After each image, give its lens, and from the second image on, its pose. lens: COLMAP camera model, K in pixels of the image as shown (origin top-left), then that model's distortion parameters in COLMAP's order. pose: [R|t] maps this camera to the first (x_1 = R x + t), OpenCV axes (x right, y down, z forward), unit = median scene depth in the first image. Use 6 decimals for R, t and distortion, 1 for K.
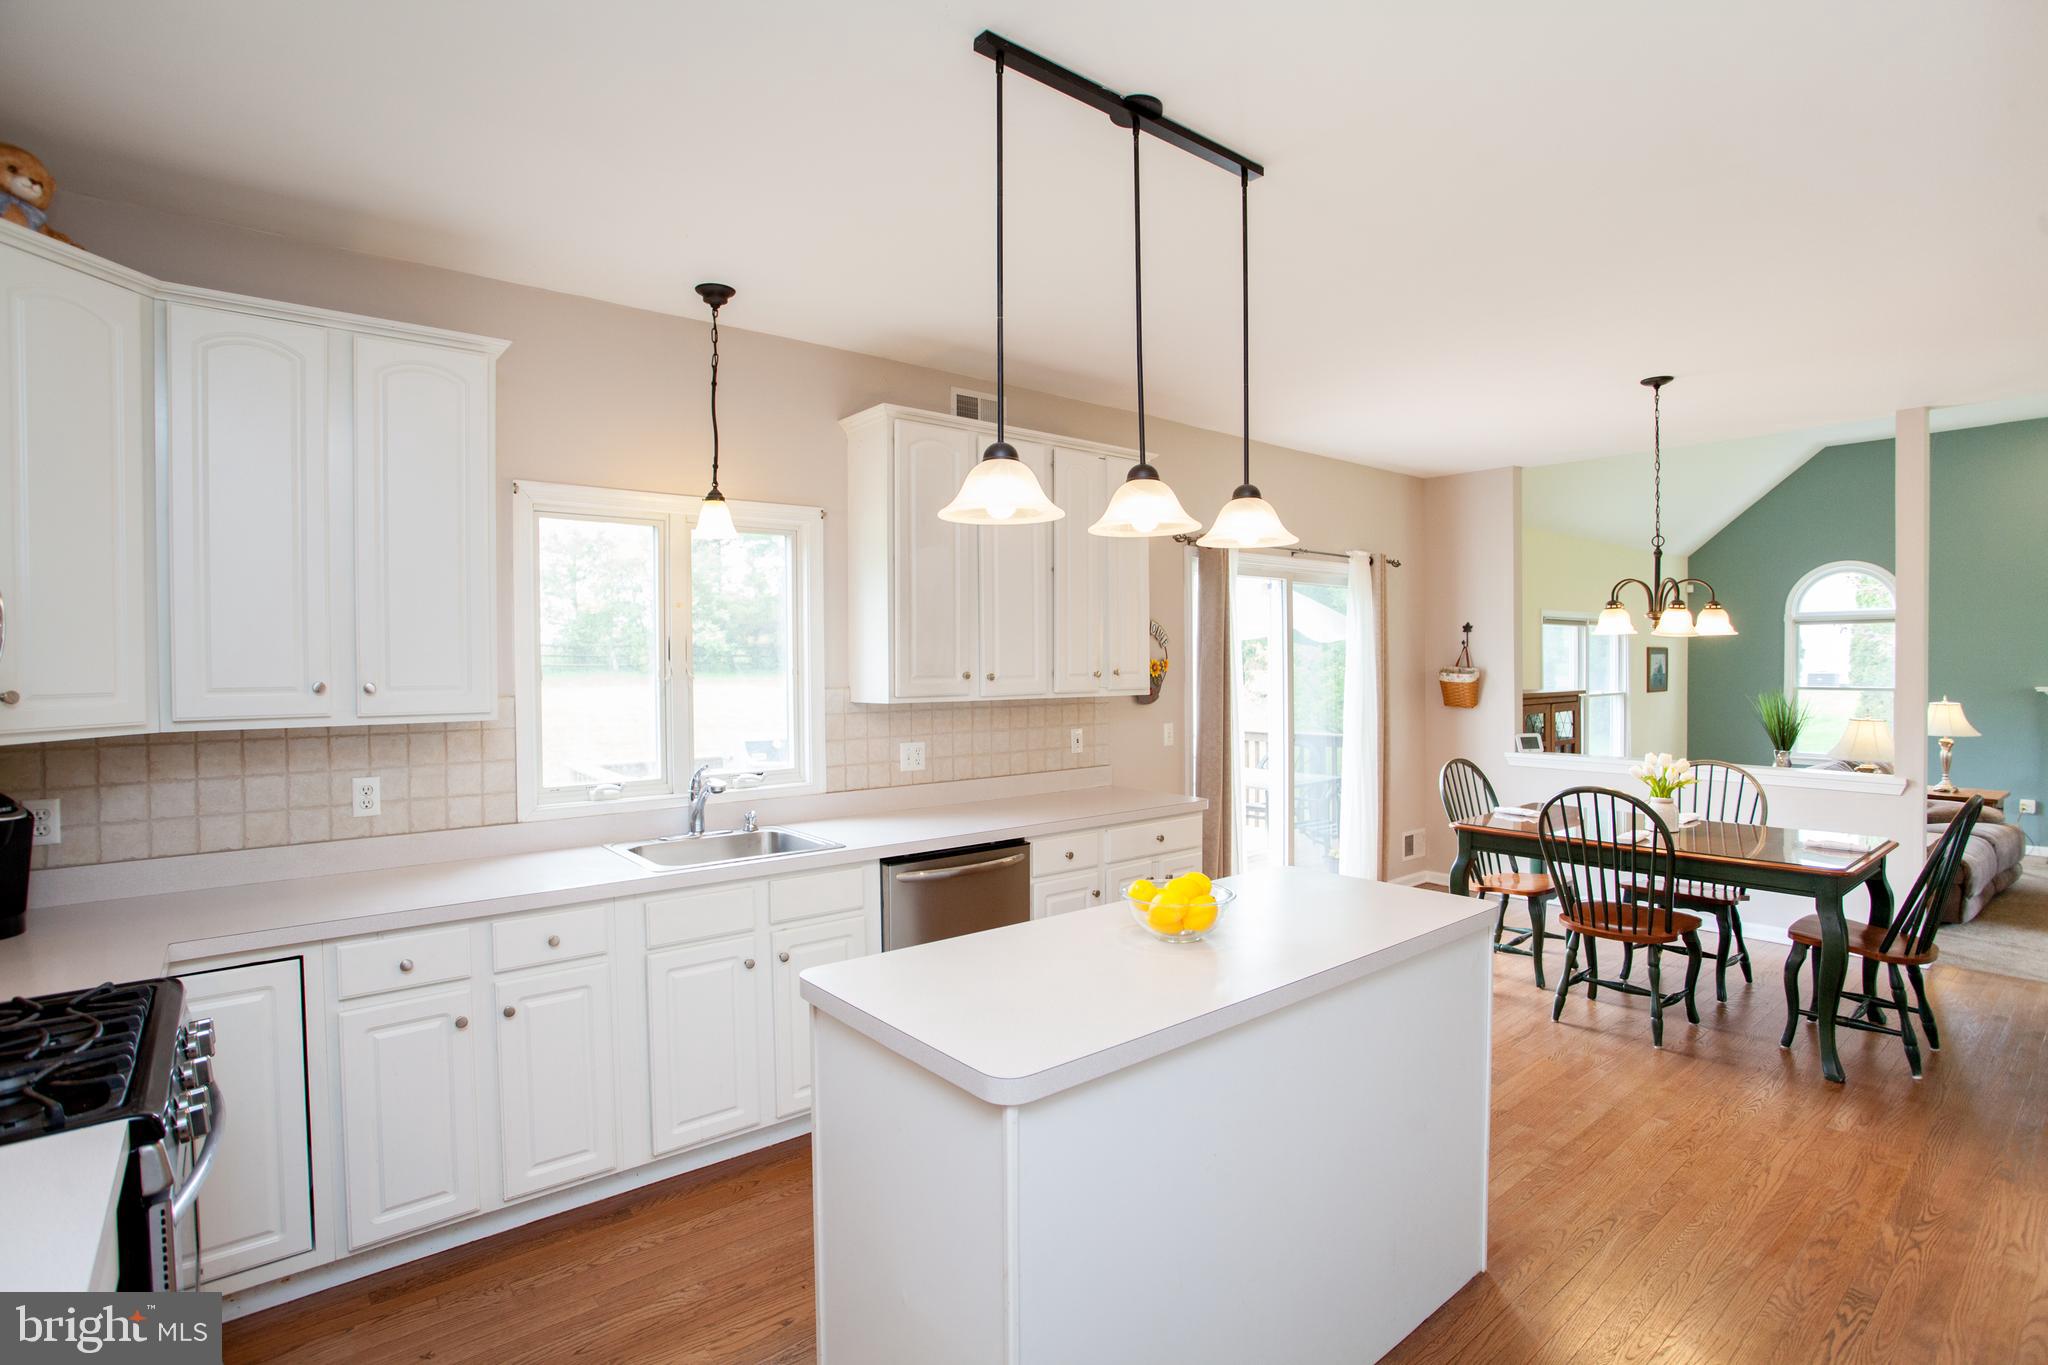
lens RADIAL K [[995.1, 0, 1005.8], [0, 995.1, 683.3], [0, 0, 1]] dist [-0.073294, 0.028380]
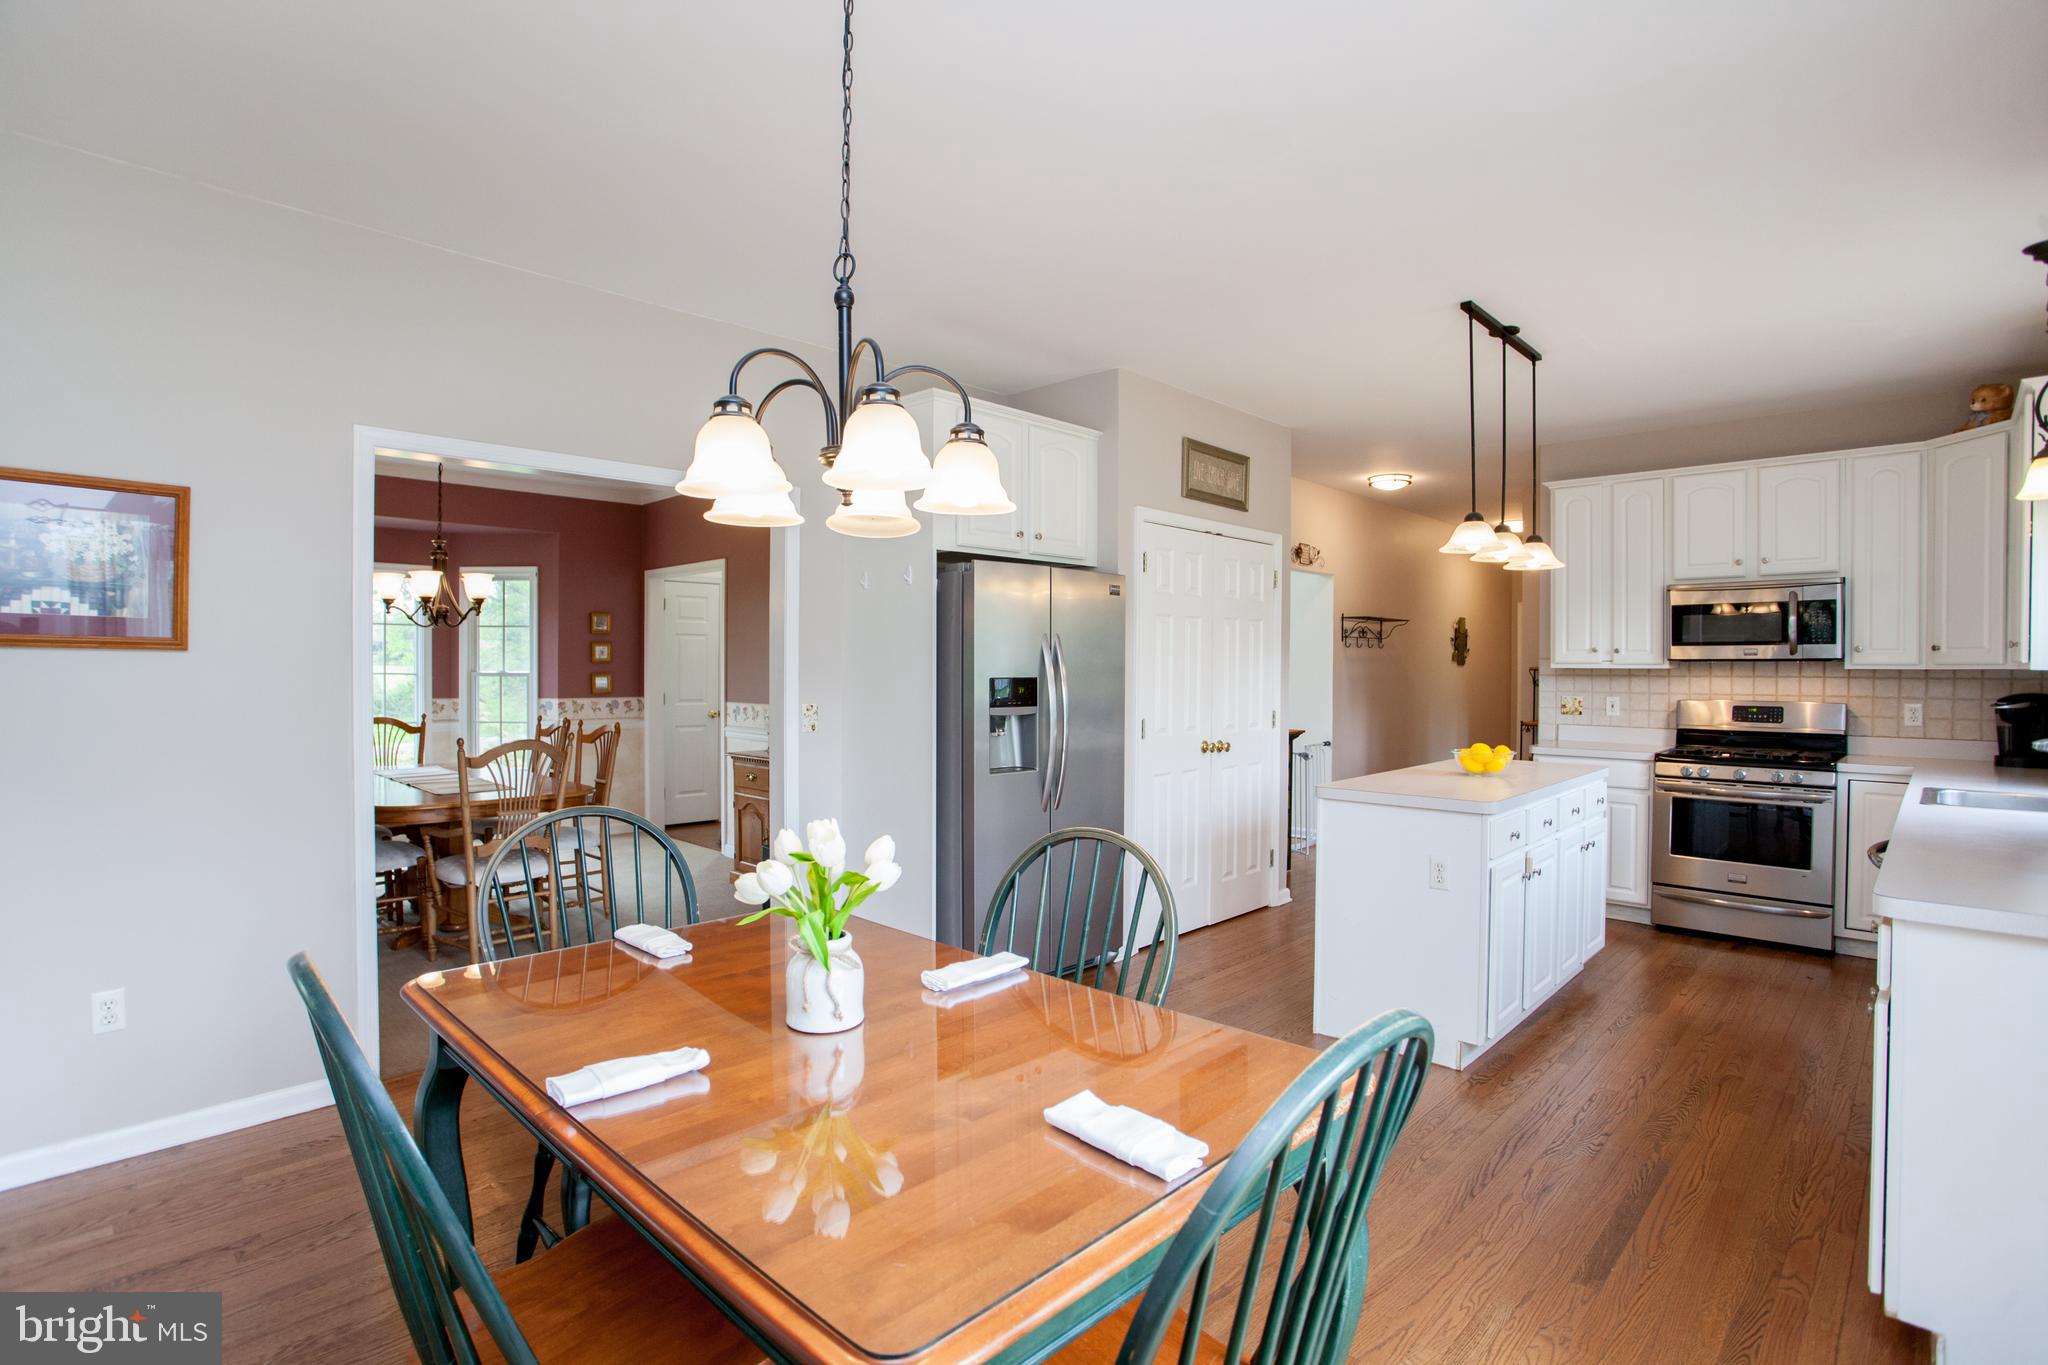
lens RADIAL K [[995.1, 0, 1015.6], [0, 995.1, 675.1], [0, 0, 1]] dist [-0.073294, 0.028380]
pose [[-0.993241, 0.005424, -0.115940, 0.788826], [0.001593, 0.999450, 0.033114, 0.000261], [0.116056, 0.032705, -0.992704, 1.698781]]
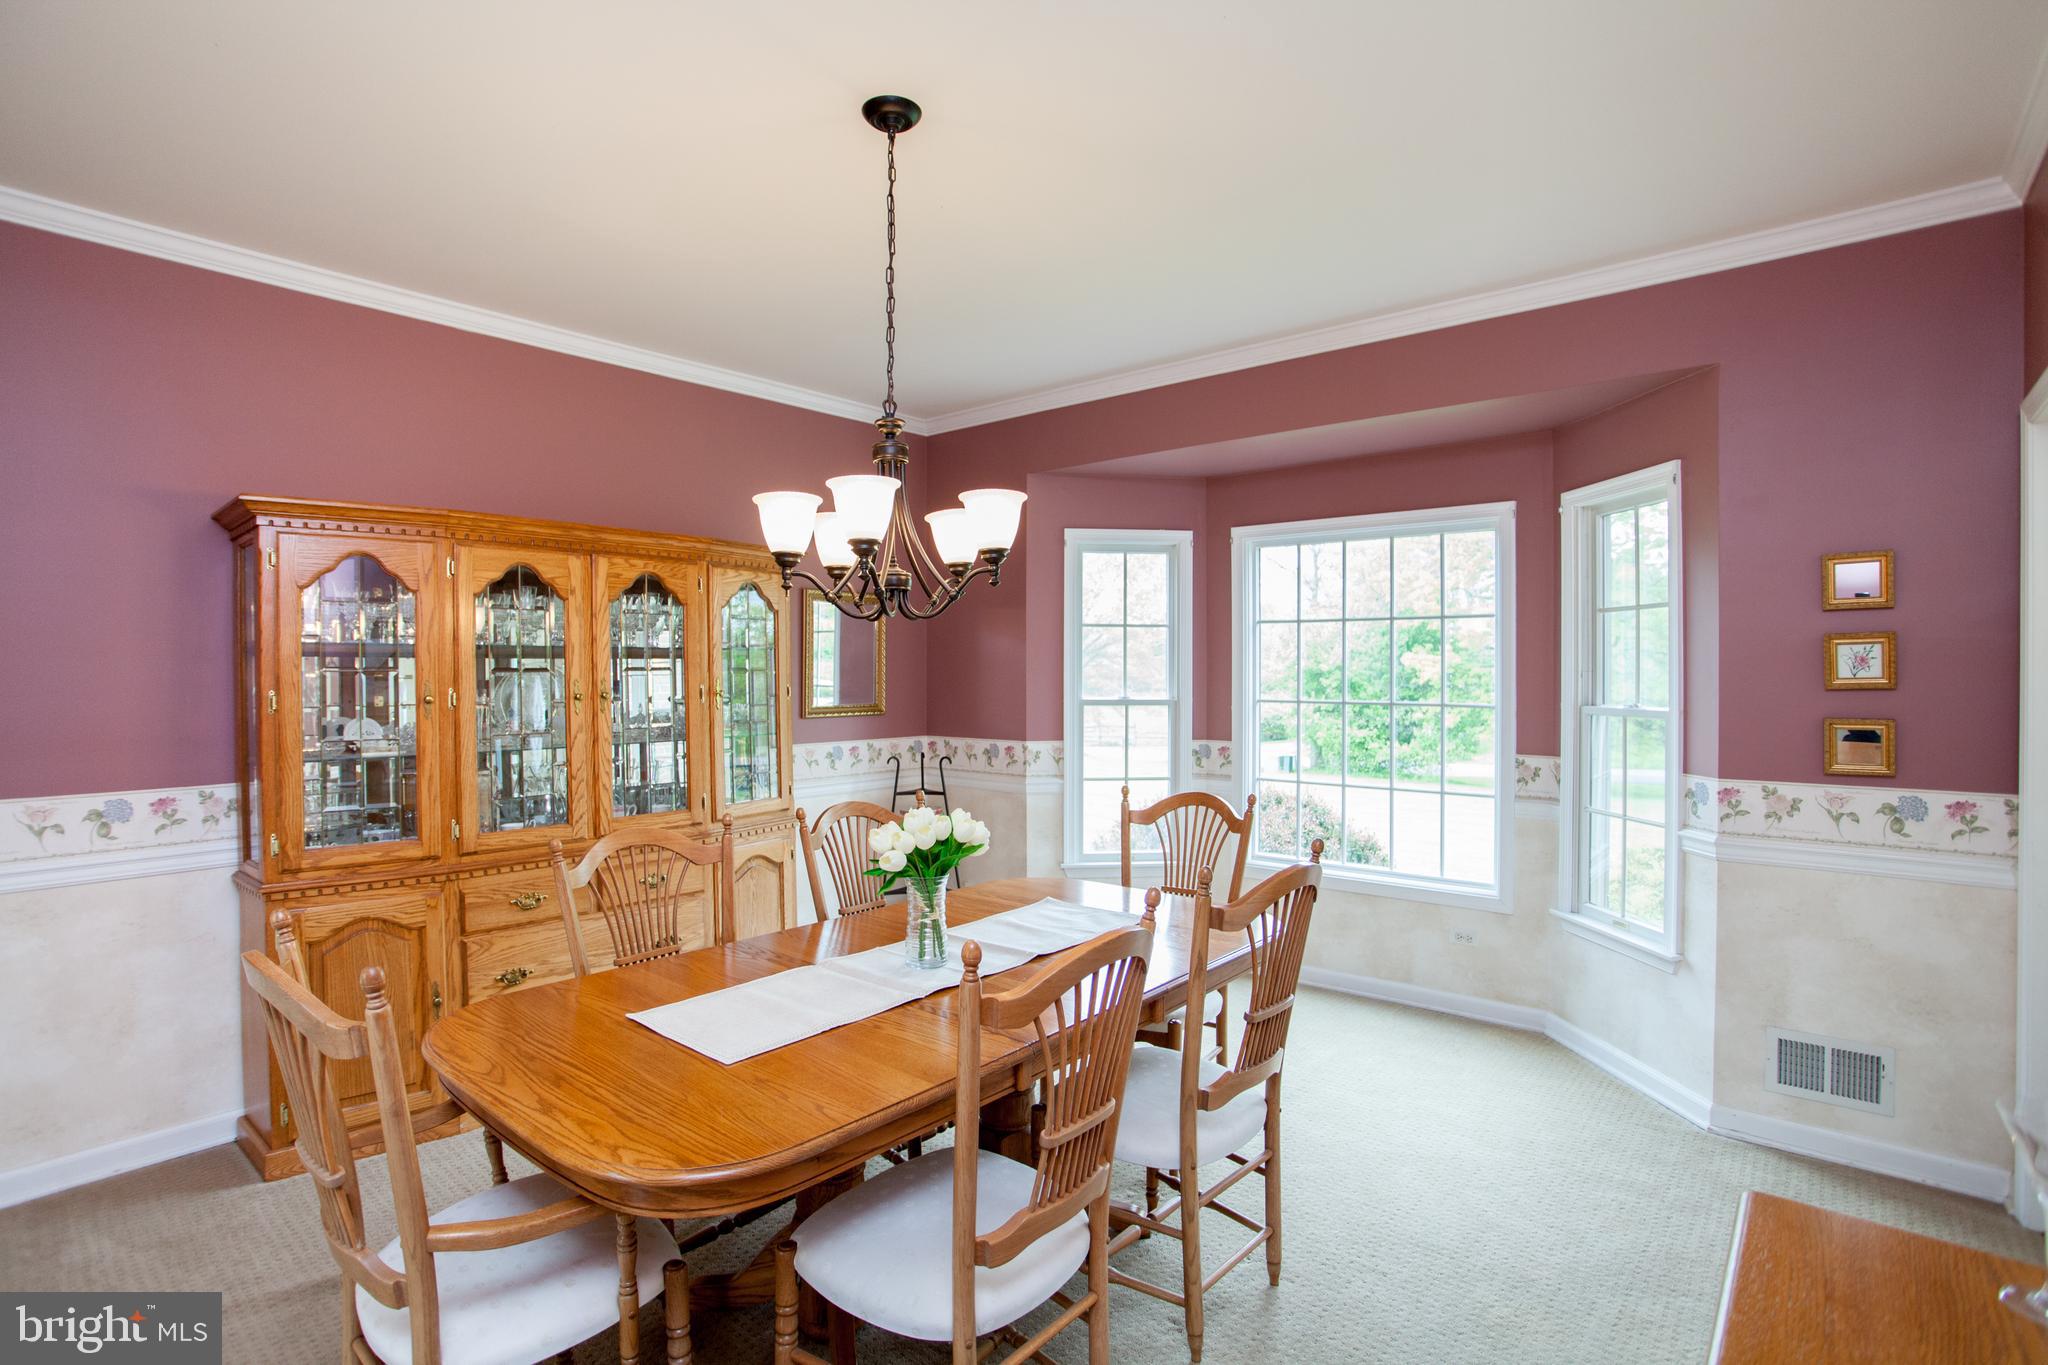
lens RADIAL K [[995.1, 0, 1010.0], [0, 995.1, 681.4], [0, 0, 1]] dist [-0.073294, 0.028380]
pose [[-0.190260, -0.001595, 0.981732, 0.824141], [0.026220, 0.999634, 0.006705, 0.013534], [-0.981383, 0.027016, -0.190149, 0.191843]]
